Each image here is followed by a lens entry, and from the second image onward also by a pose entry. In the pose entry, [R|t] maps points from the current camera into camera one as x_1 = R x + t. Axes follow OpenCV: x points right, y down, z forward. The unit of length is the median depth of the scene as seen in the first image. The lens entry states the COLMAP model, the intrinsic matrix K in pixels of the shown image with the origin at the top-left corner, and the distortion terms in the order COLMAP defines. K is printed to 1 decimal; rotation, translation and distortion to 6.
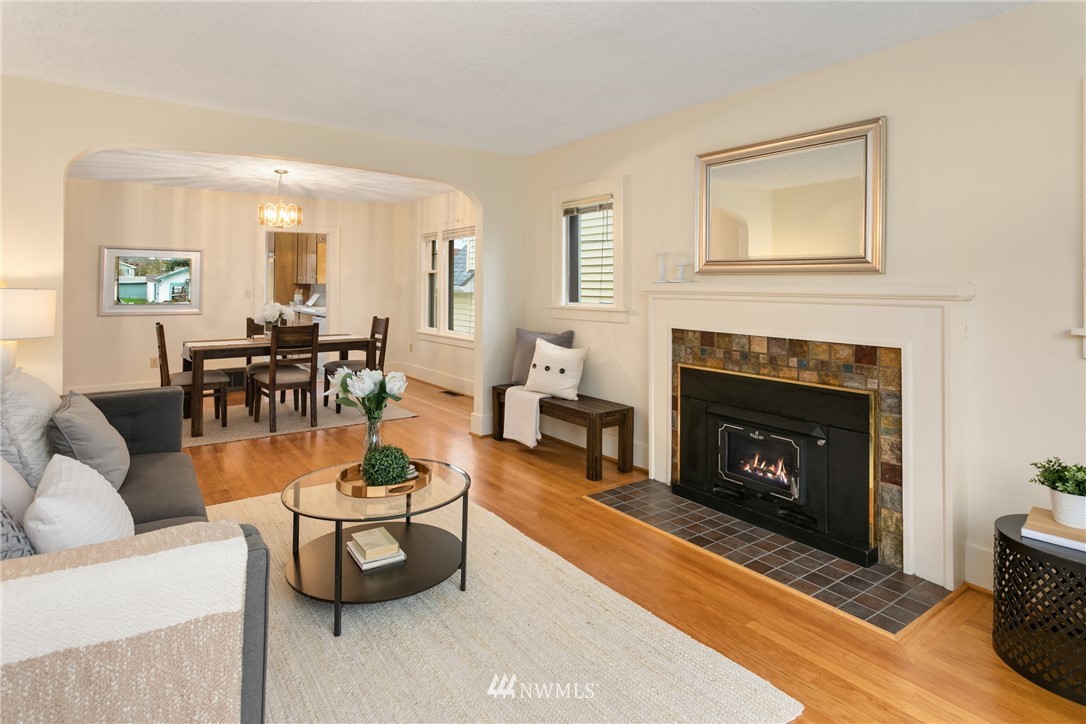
lens RADIAL K [[551.5, 0, 563.7], [0, 551.5, 283.8], [0, 0, 1]] dist [0.003769, 0.002757]
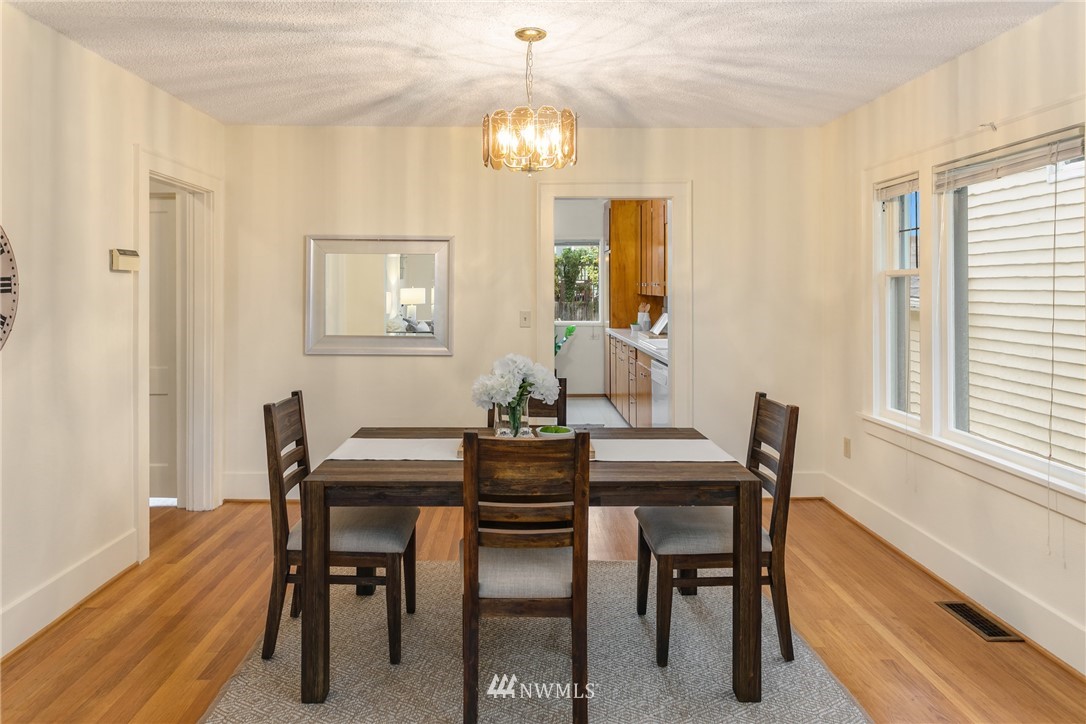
lens RADIAL K [[708.4, 0, 558.0], [0, 708.4, 282.5], [0, 0, 1]] dist [-0.025005, 0.000884]
pose [[0.809730, -0.005988, -0.586772, -0.169933], [0.002676, 0.999975, -0.006511, -0.014050], [0.586796, 0.003702, 0.809726, 0.525904]]
